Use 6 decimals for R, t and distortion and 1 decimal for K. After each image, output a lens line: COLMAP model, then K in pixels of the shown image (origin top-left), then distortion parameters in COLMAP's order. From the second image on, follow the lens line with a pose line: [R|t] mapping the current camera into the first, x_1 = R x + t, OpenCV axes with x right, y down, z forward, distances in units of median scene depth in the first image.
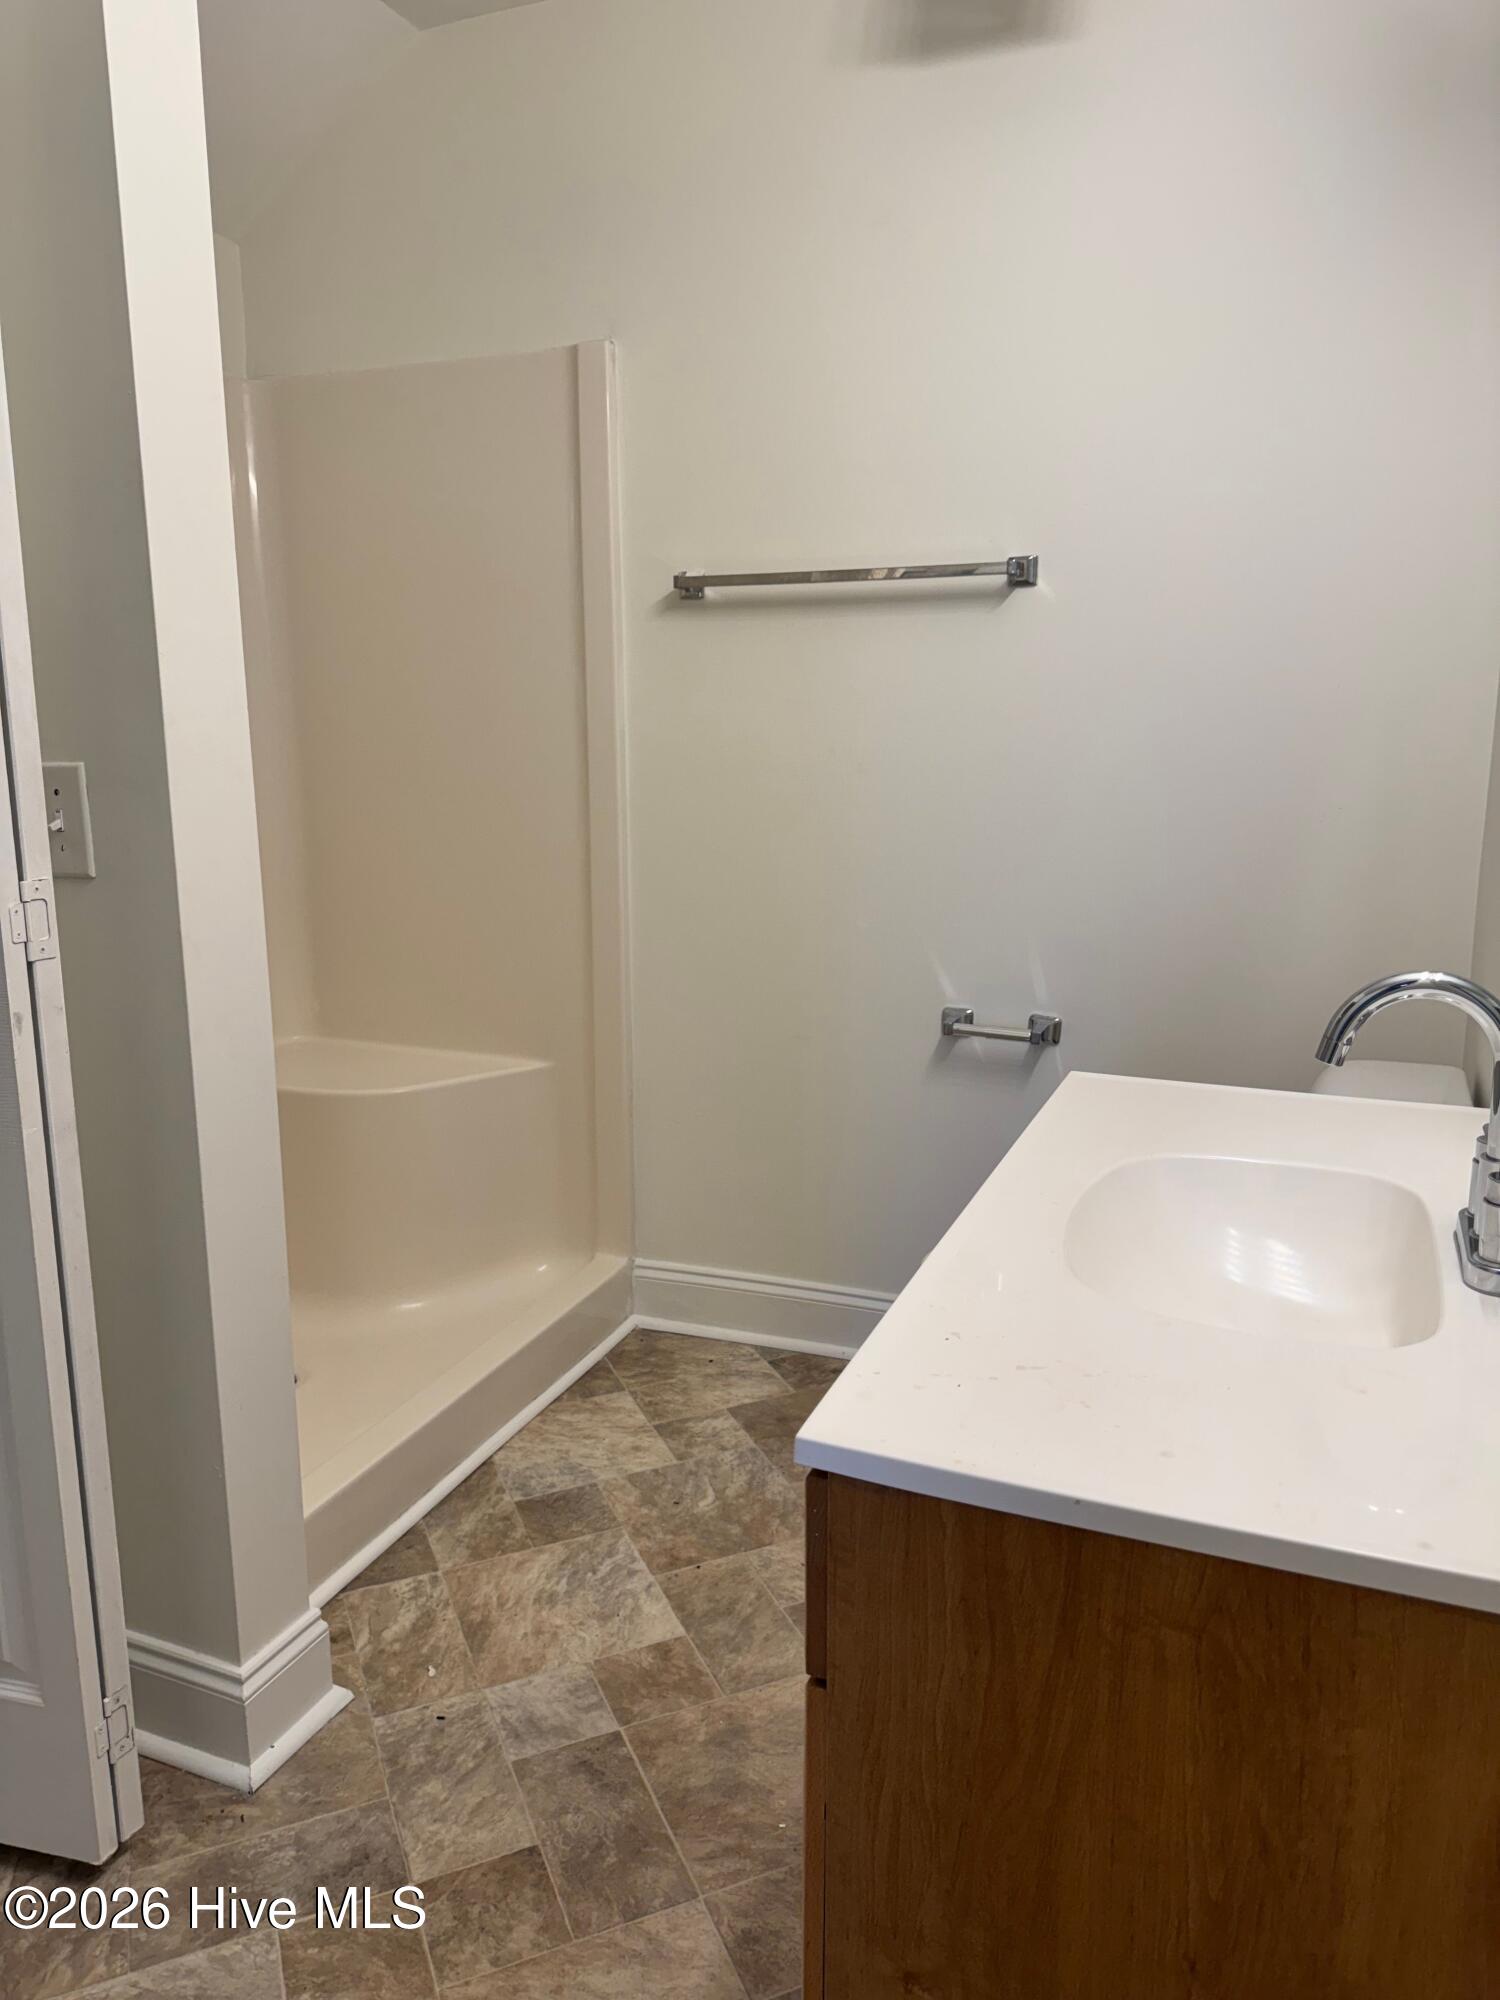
lens RADIAL K [[1412.8, 0, 750.0], [0, 1412.8, 999.5], [0, 0, 1]] dist [0.032120, -0.047242]
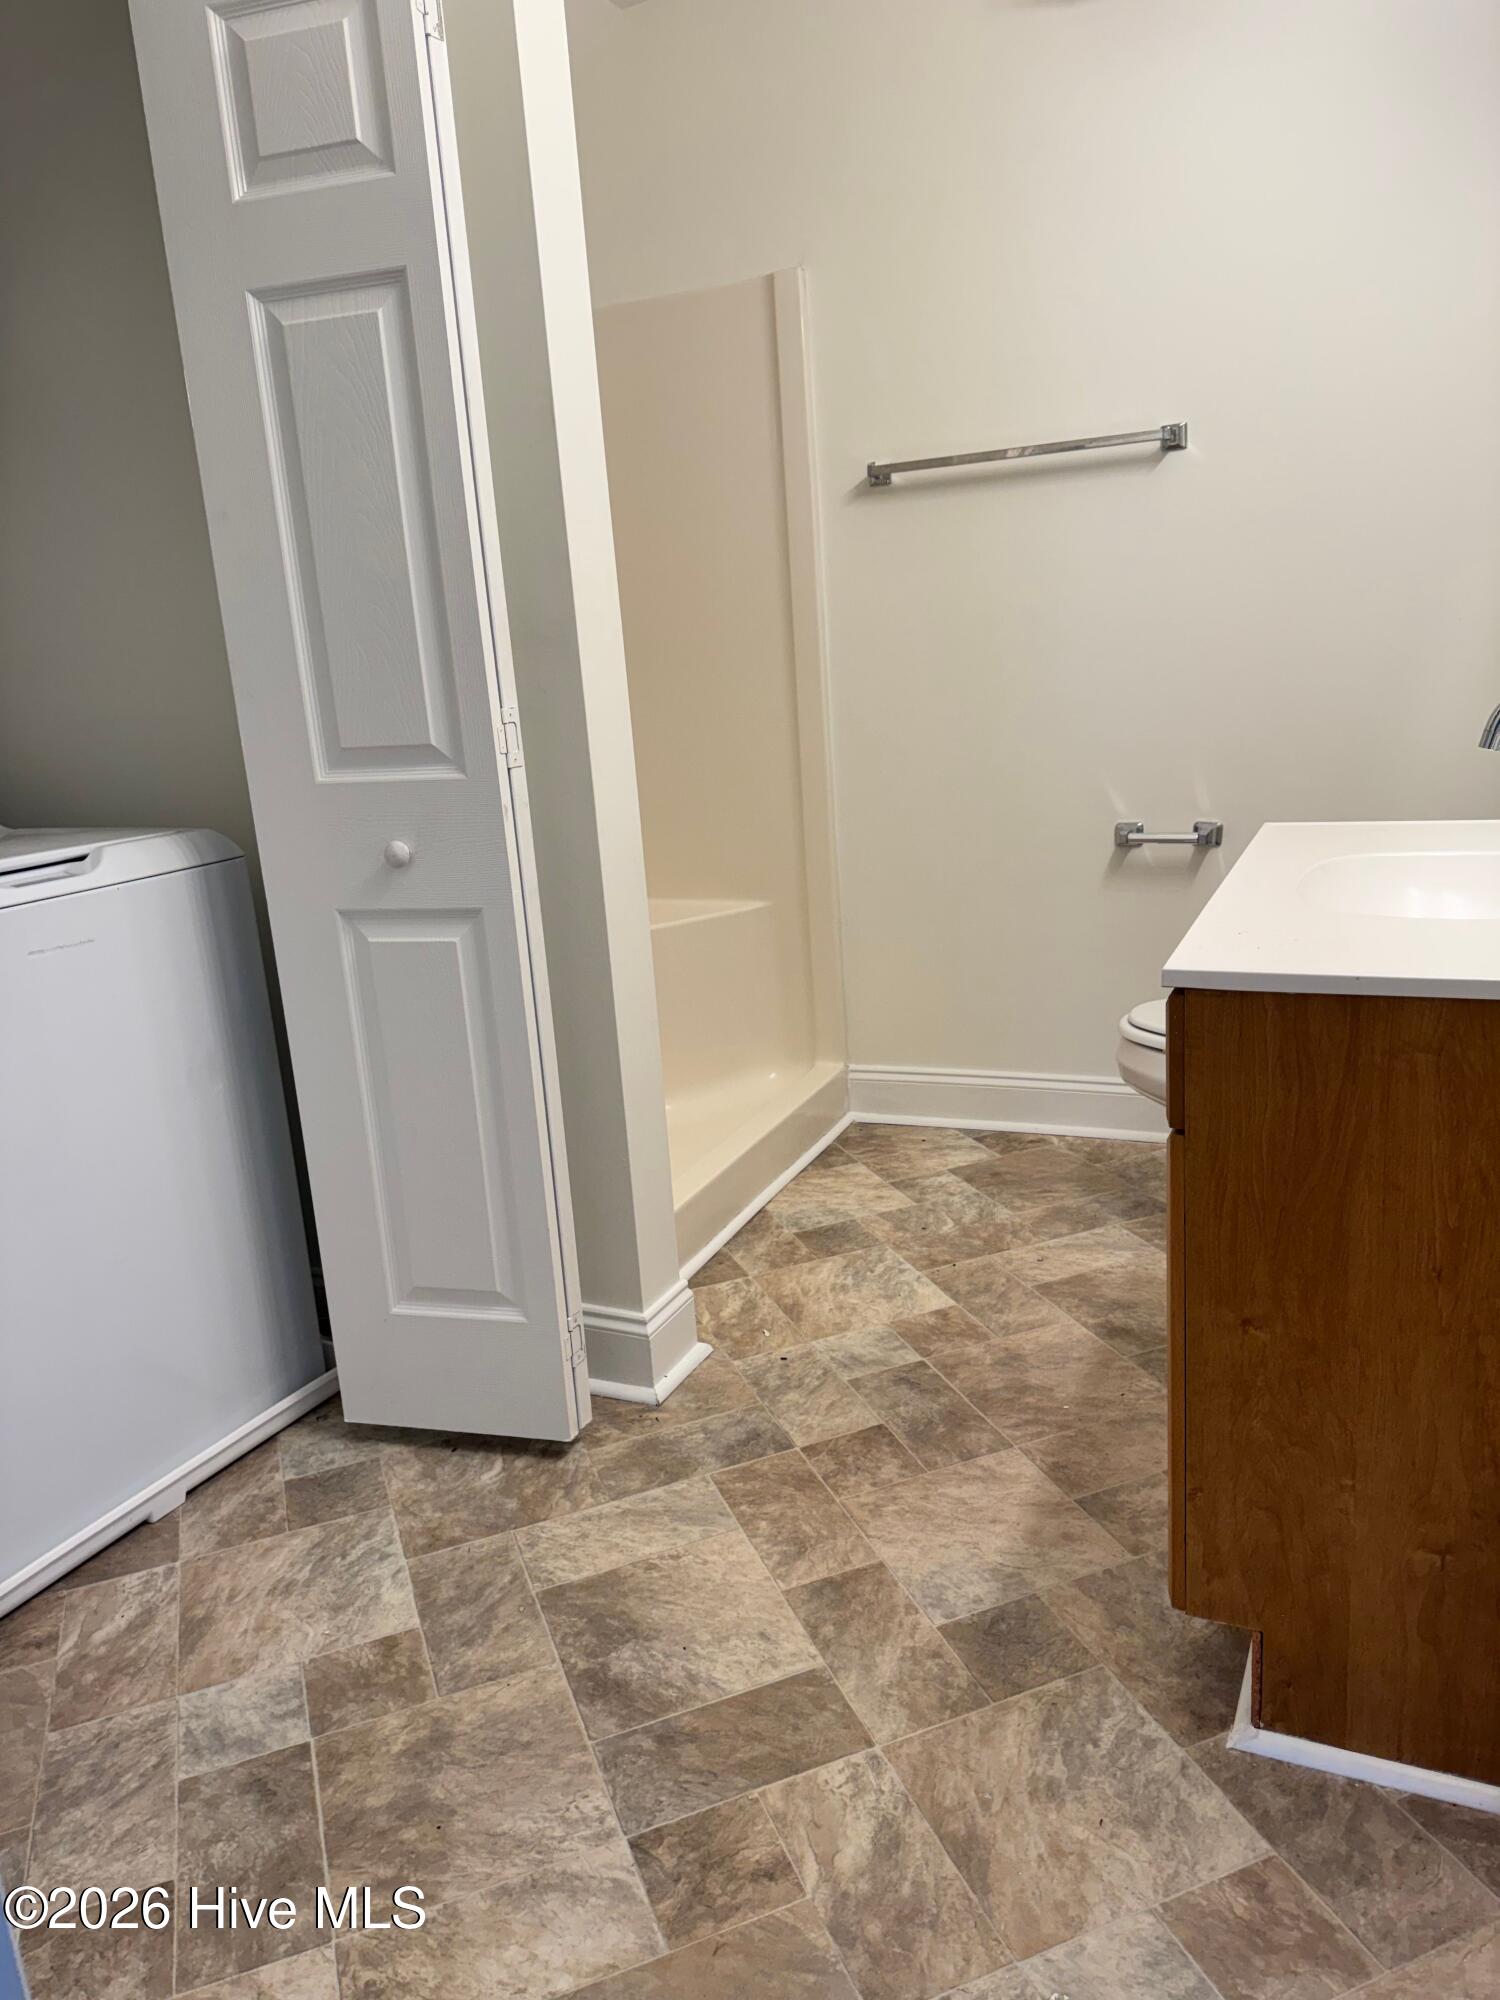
lens RADIAL K [[1412.8, 0, 749.5], [0, 1412.8, 990.2], [0, 0, 1]] dist [0.032120, -0.047242]
pose [[0.997047, -0.054536, -0.054067, -0.167179], [0.056894, 0.997451, 0.043072, 0.116087], [0.051580, -0.046021, 0.997608, -0.289733]]
